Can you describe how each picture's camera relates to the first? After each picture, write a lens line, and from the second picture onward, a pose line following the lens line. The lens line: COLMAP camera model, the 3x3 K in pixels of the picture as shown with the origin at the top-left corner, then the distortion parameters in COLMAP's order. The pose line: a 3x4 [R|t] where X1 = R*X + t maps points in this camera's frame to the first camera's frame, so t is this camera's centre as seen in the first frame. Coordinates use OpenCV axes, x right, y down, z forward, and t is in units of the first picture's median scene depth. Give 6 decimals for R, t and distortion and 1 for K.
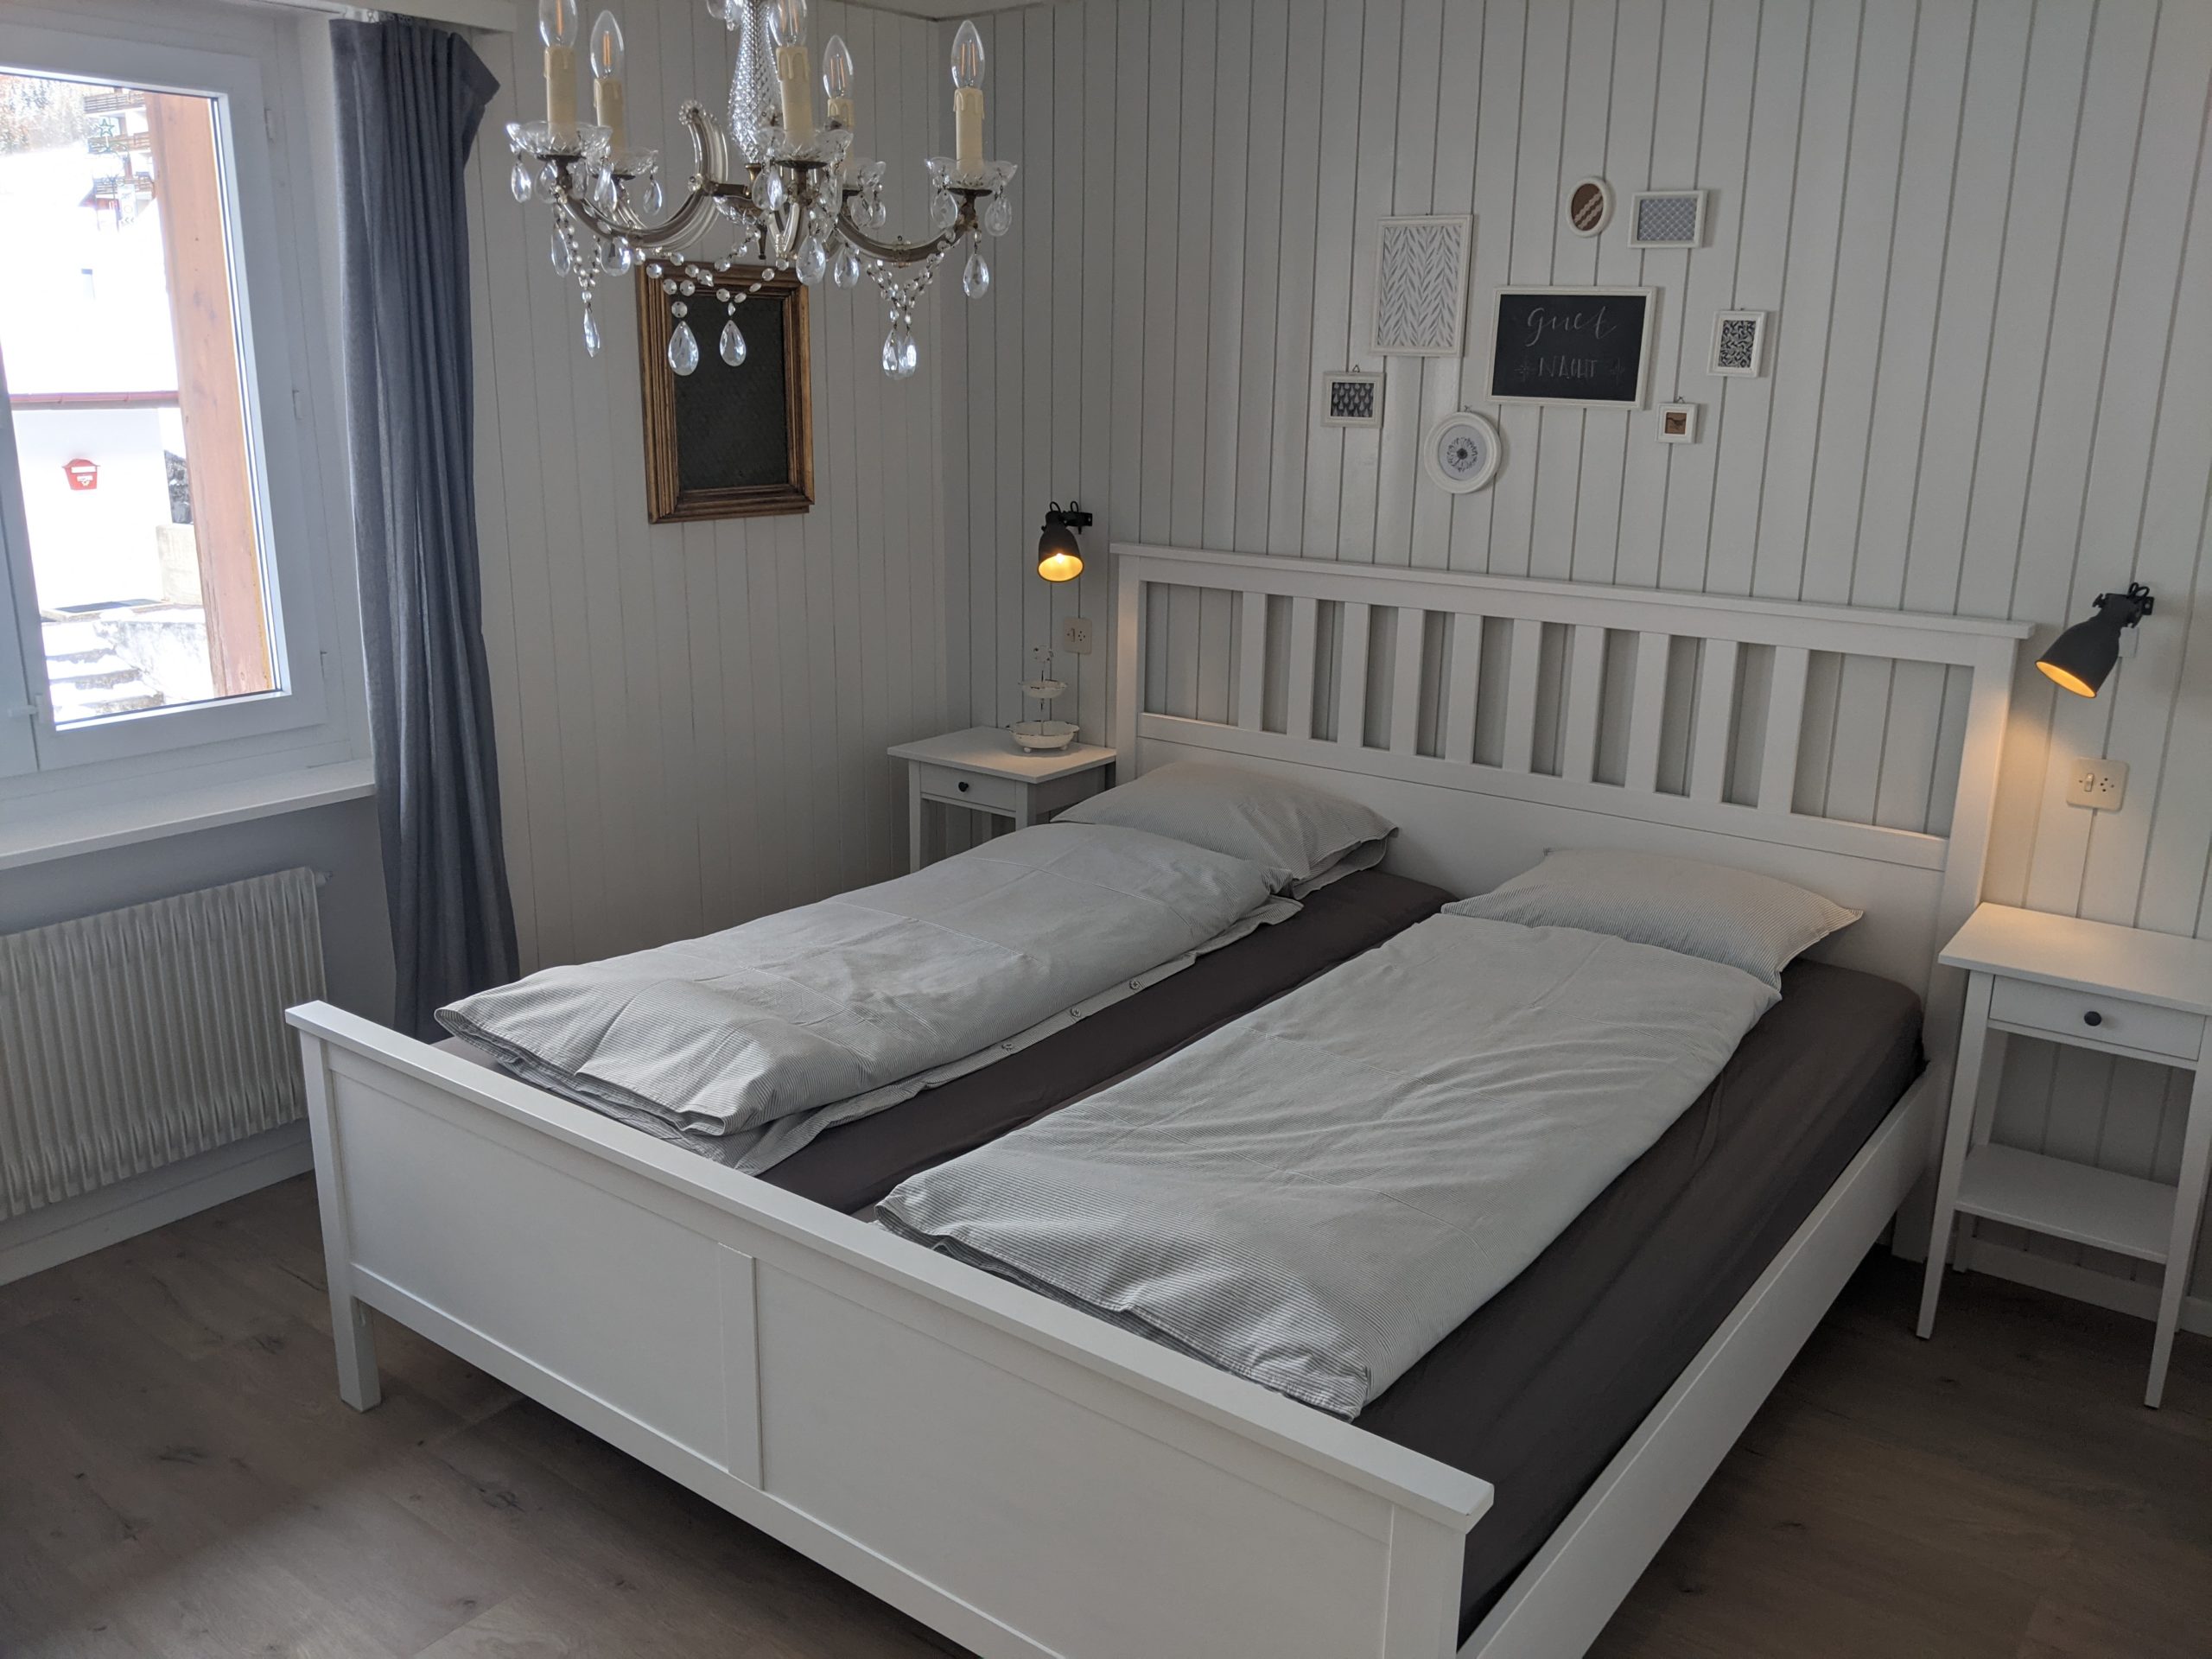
lens RADIAL K [[1777.4, 0, 1089.4], [0, 1777.4, 817.3], [0, 0, 1]] dist [0.098394, -0.225705]
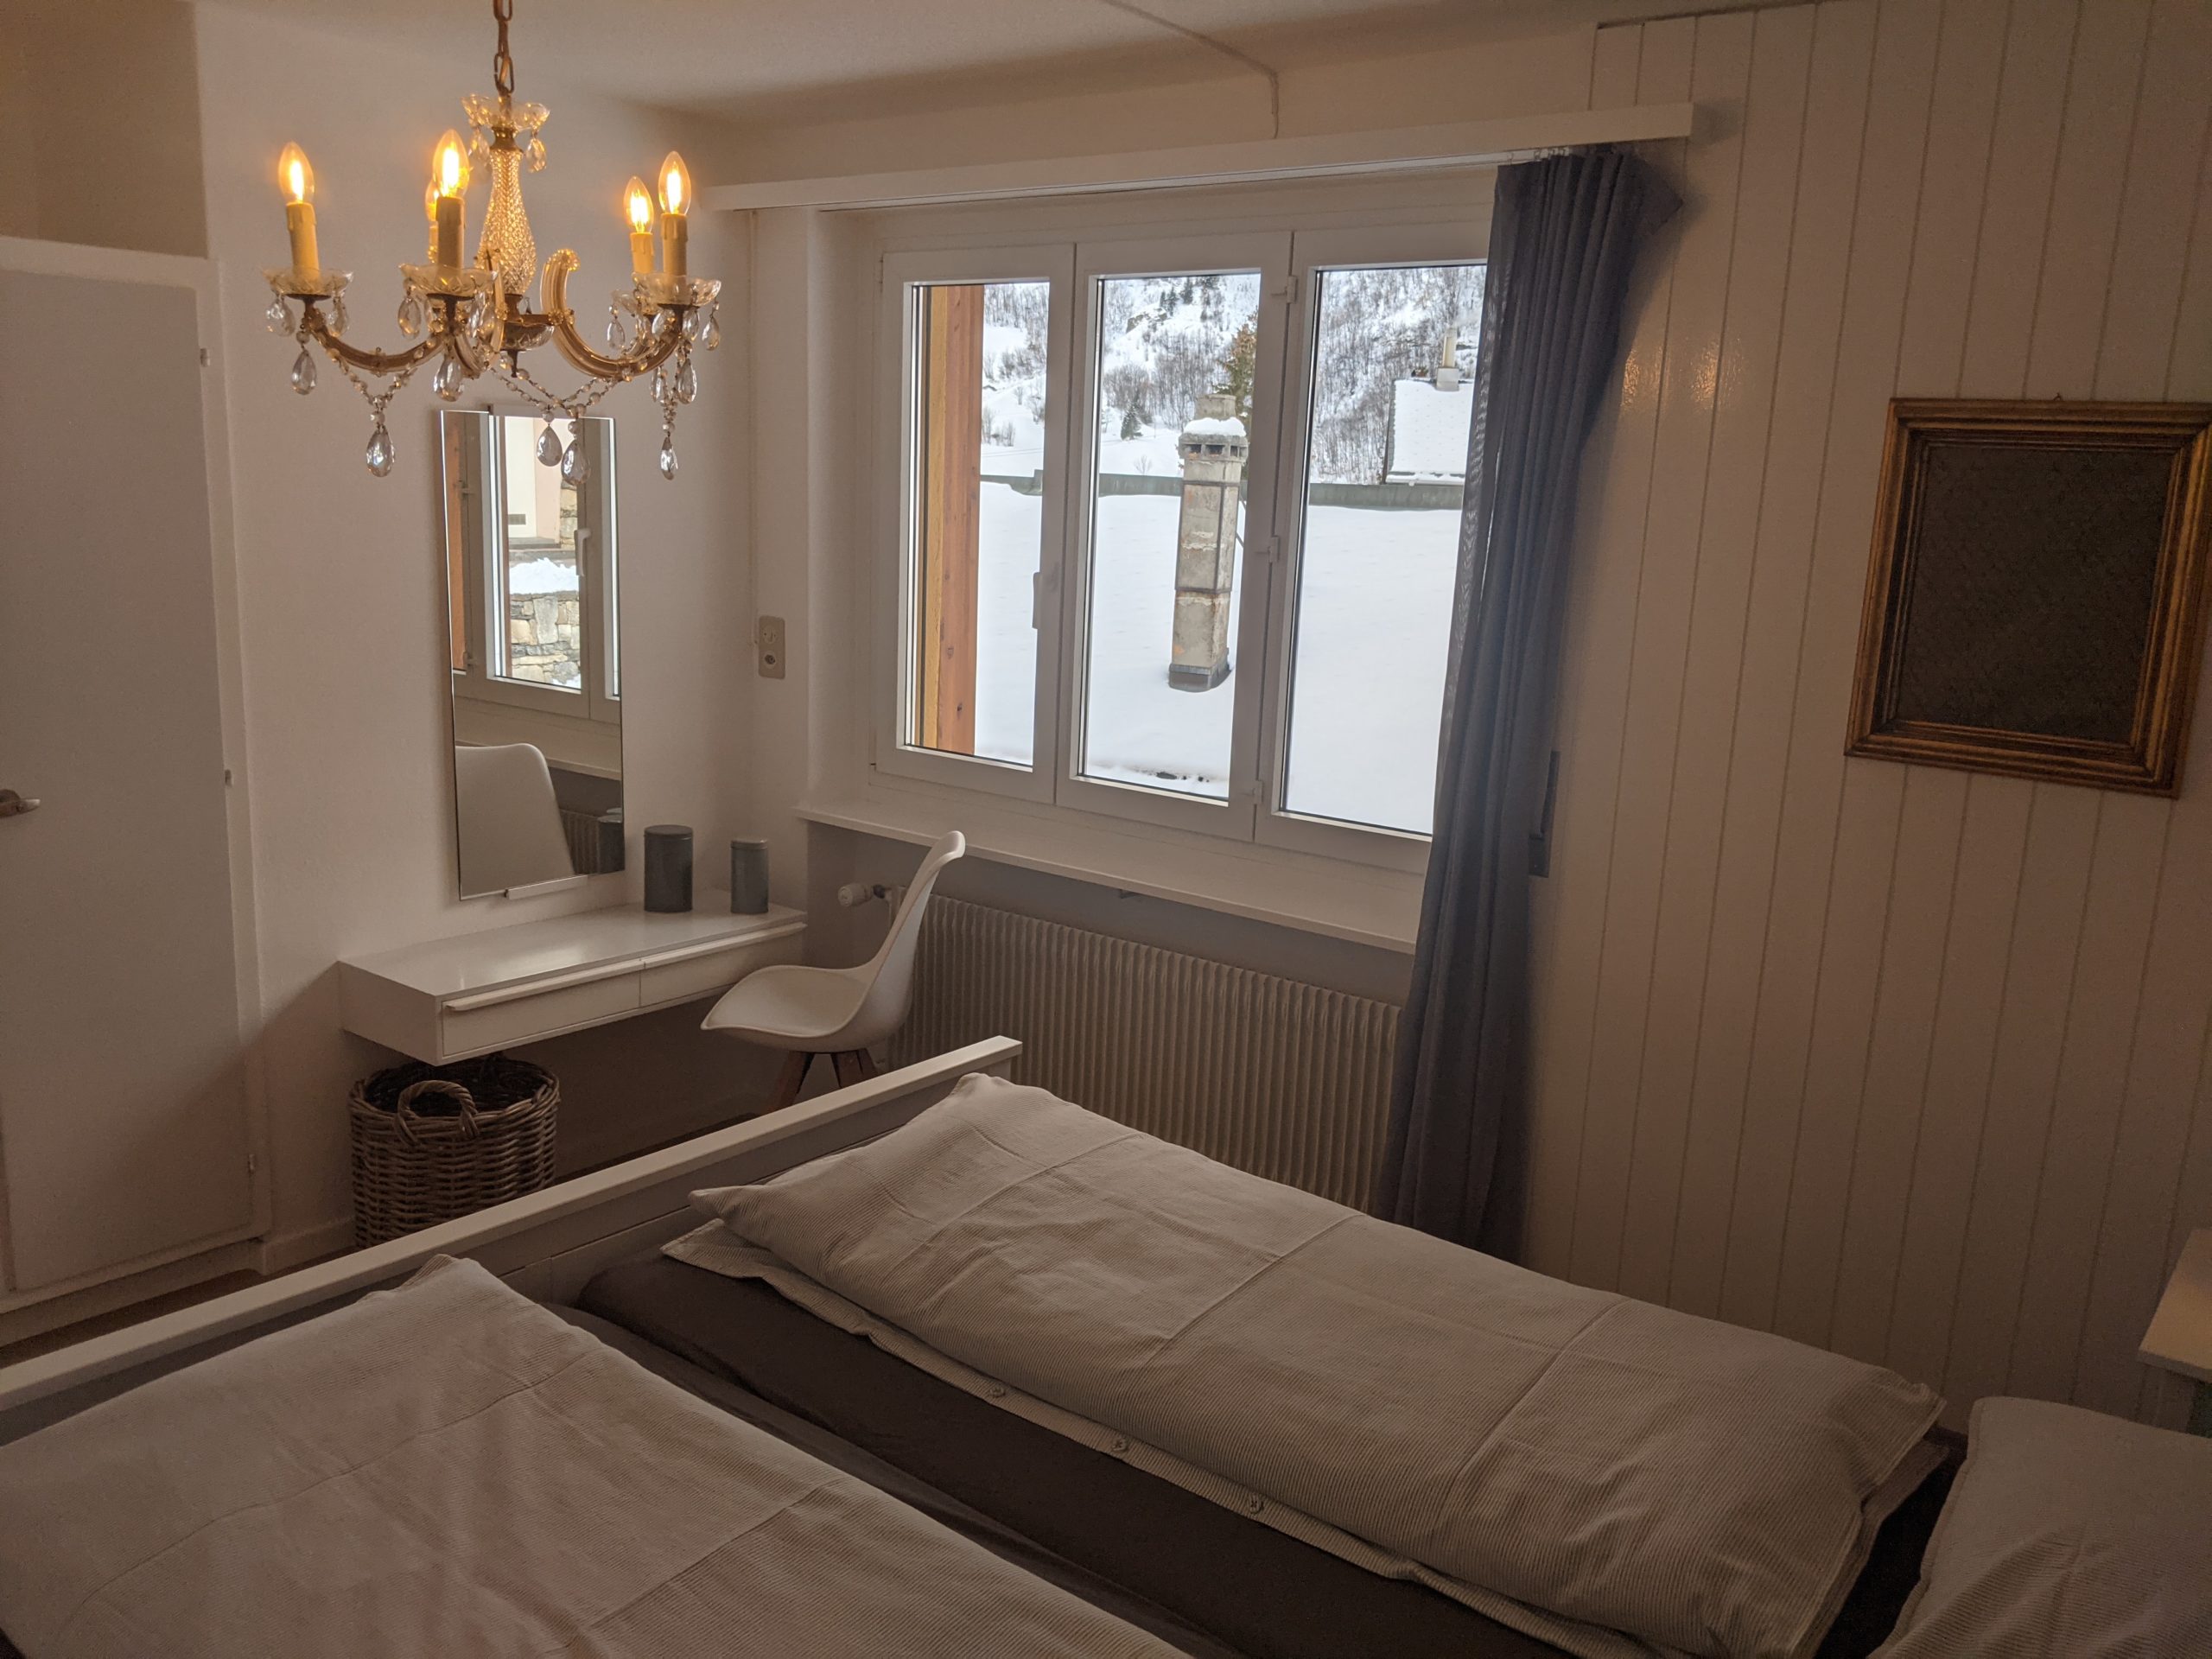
lens RADIAL K [[1733.7, 0, 1106.0], [0, 1733.7, 829.5], [0, 0, 1]] dist [0.095767, -0.209062]
pose [[-0.018823, 0.183596, -0.982822, 0.535650], [-0.295003, 0.938213, 0.180913, -0.203055], [0.955311, 0.293340, 0.036501, 0.798099]]
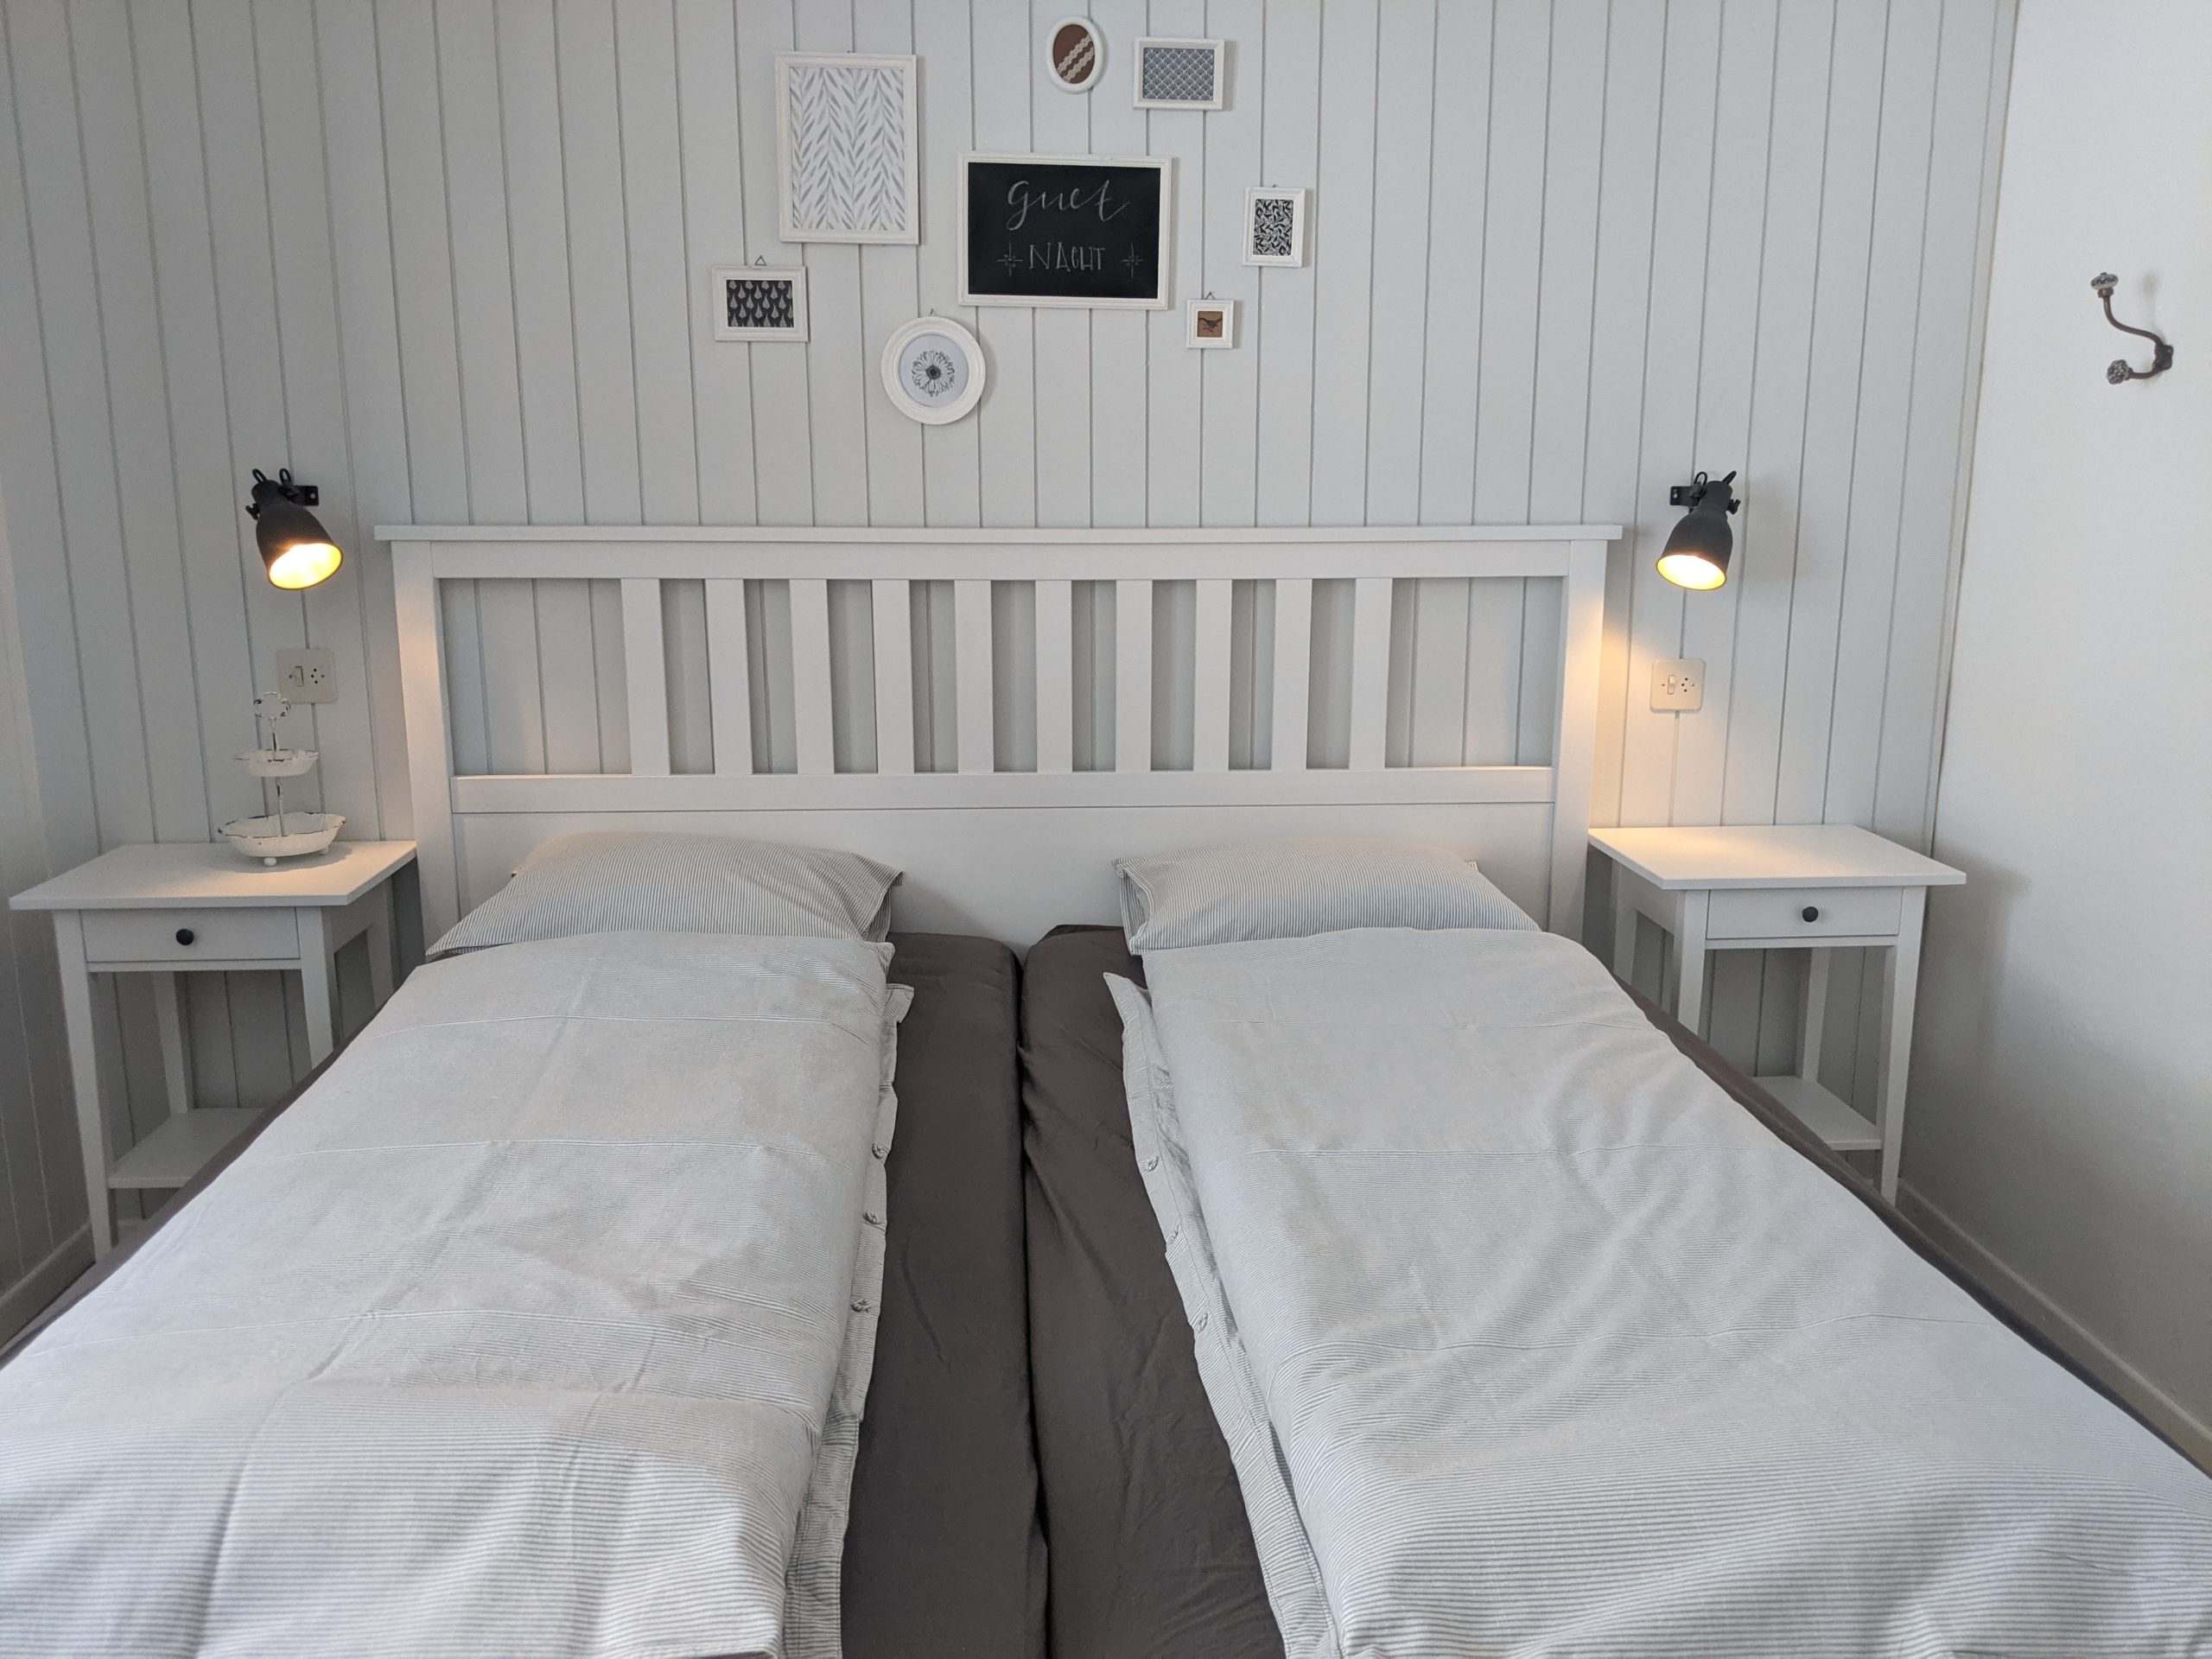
lens RADIAL K [[1777.4, 0, 1089.4], [0, 1777.4, 817.3], [0, 0, 1]] dist [0.098394, -0.225705]
pose [[0.758584, -0.144670, 0.635312, -0.278758], [0.173555, 0.984678, 0.016996, -0.017995], [-0.628036, 0.097369, 0.772069, 0.418774]]
